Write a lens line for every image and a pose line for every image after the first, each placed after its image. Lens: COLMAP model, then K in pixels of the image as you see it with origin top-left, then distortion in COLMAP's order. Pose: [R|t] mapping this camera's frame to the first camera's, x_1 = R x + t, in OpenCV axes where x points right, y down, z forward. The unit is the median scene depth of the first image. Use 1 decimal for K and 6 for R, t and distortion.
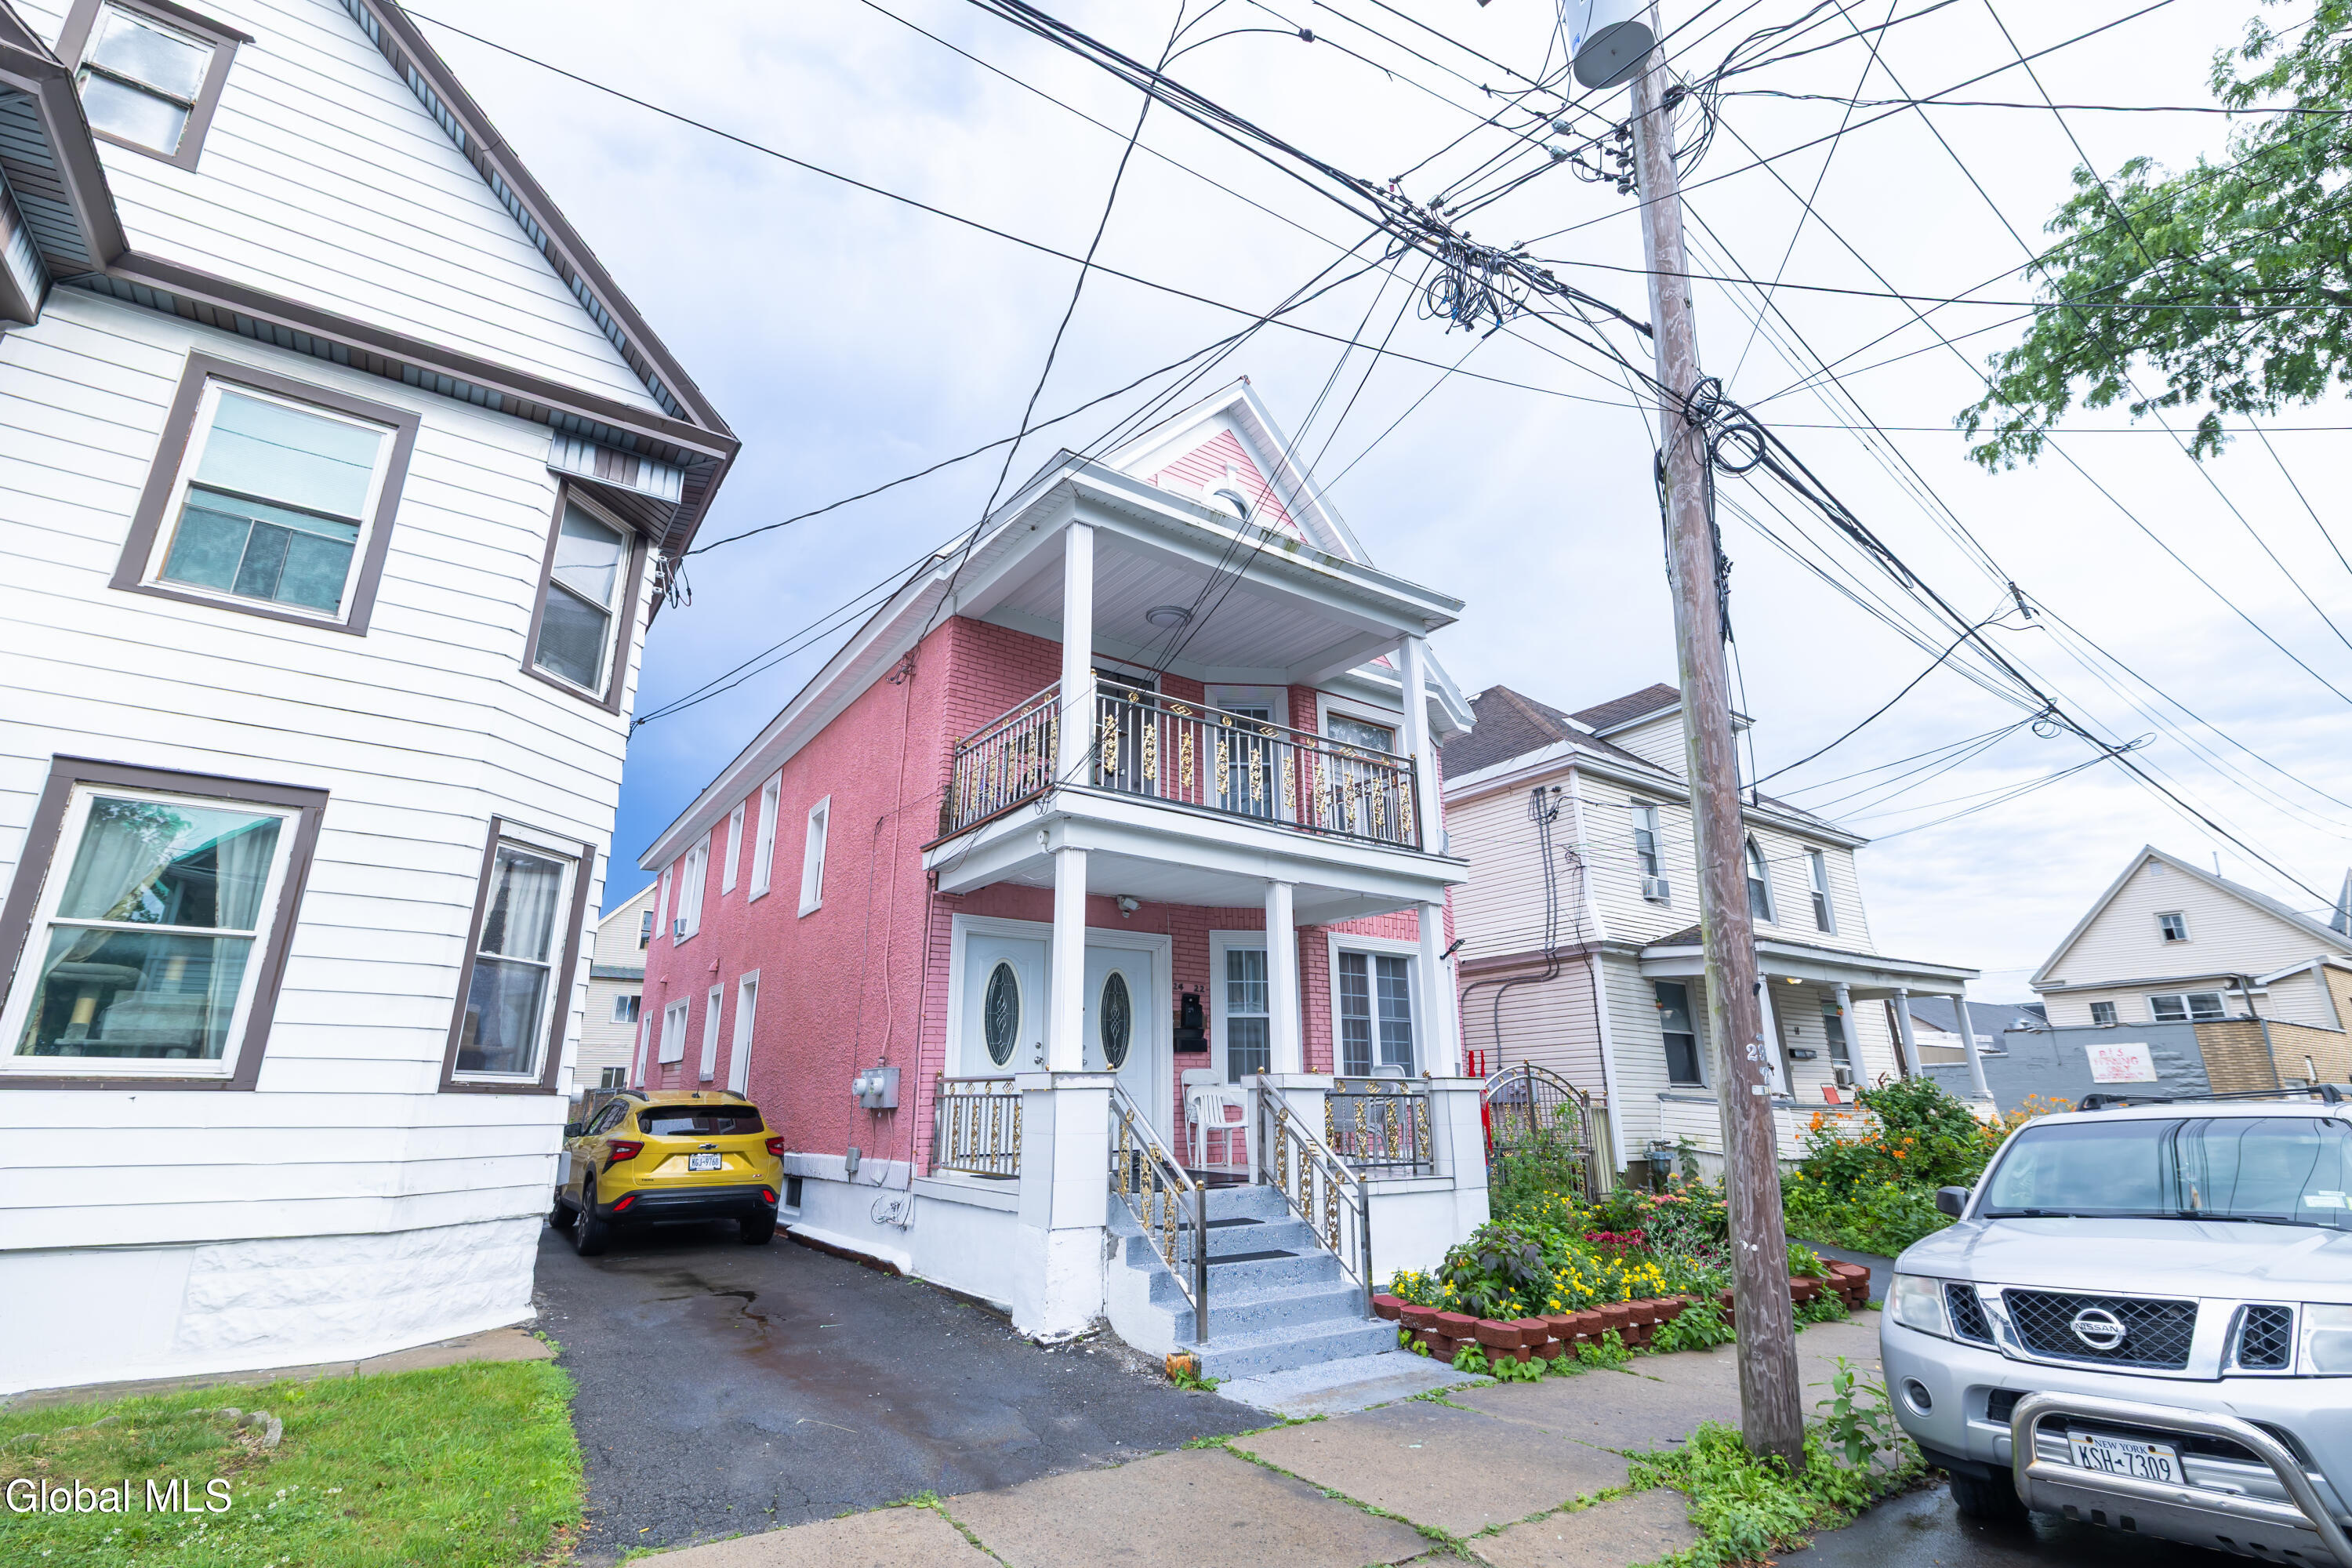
lens RADIAL K [[1070.3, 0, 1171.6], [0, 1070.3, 780.6], [0, 0, 1]] dist [-0.000533, 0.000813]
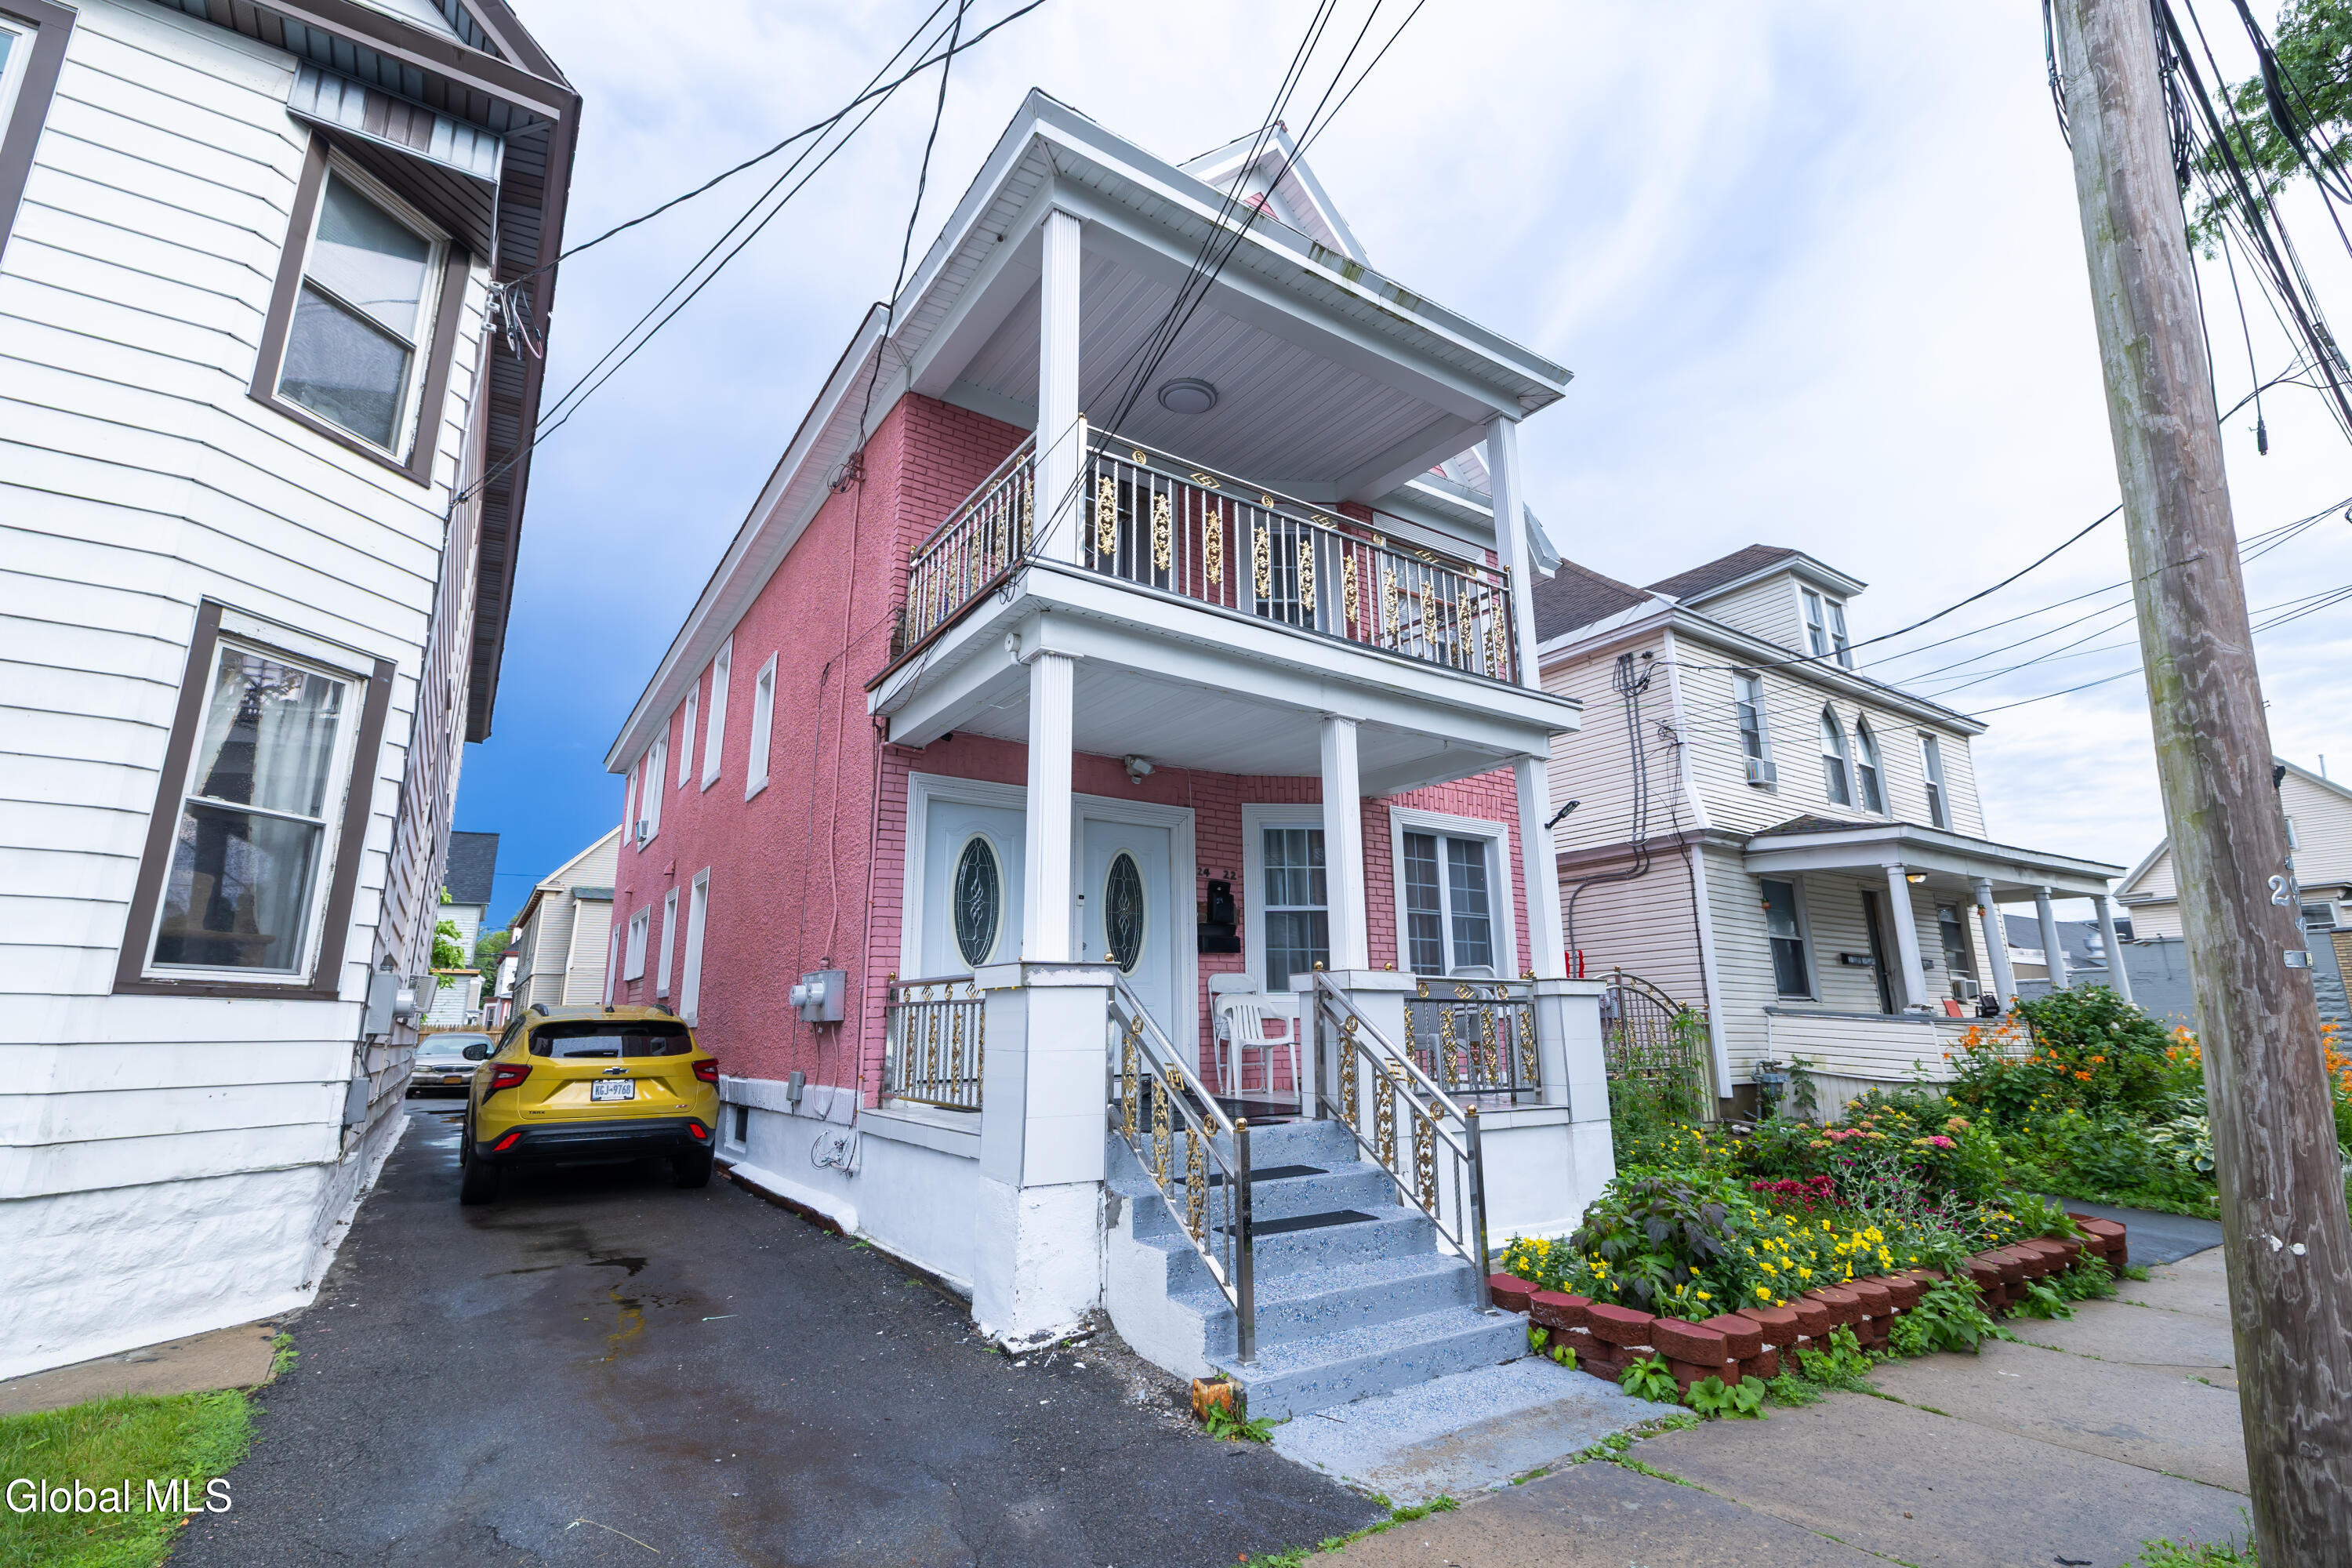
lens RADIAL K [[1070.3, 0, 1171.6], [0, 1070.3, 780.6], [0, 0, 1]] dist [-0.000533, 0.000813]
pose [[0.999753, -0.008777, -0.020407, -0.000800], [0.010080, 0.997858, 0.064633, 0.090142], [0.019796, -0.064823, 0.997700, 0.259610]]
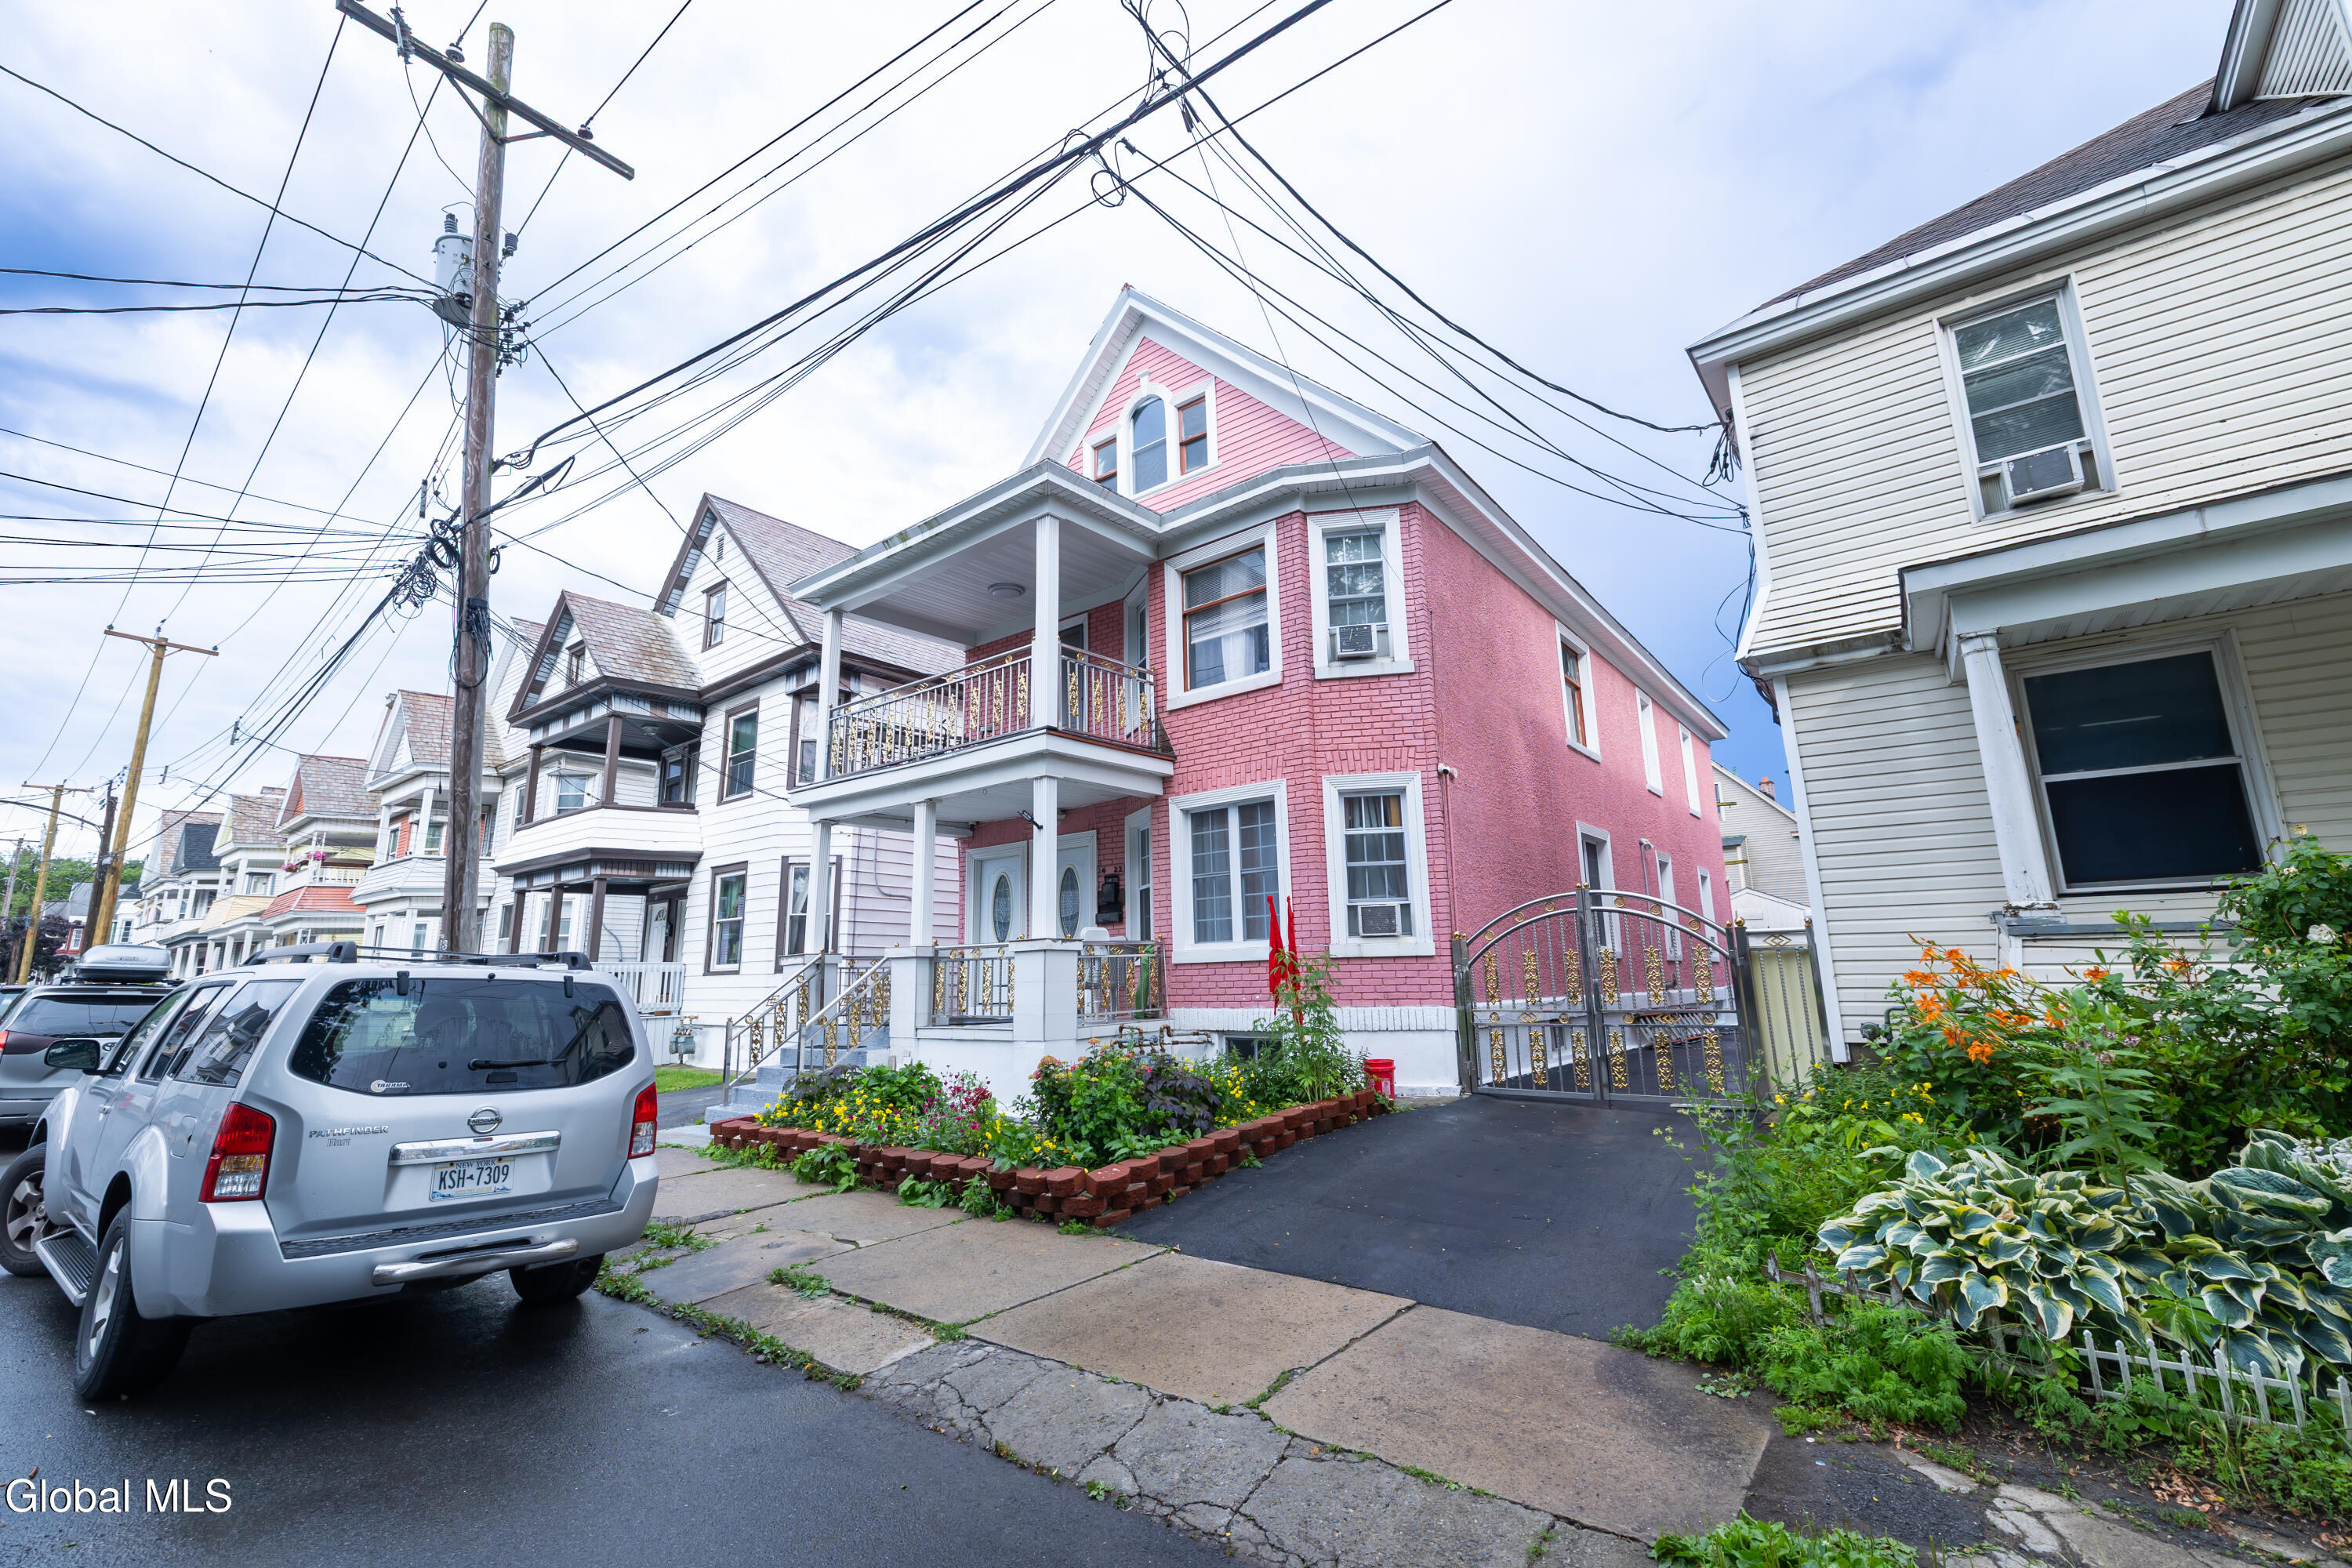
lens RADIAL K [[999.1, 0, 1176.0], [0, 999.1, 784.0], [0, 0, 1]] dist [0.000354, 0.000003]
pose [[0.272176, -0.189378, -0.943428, 1.357684], [0.301291, 0.947914, -0.103357, 0.296353], [0.913862, -0.256115, 0.315057, 0.924152]]
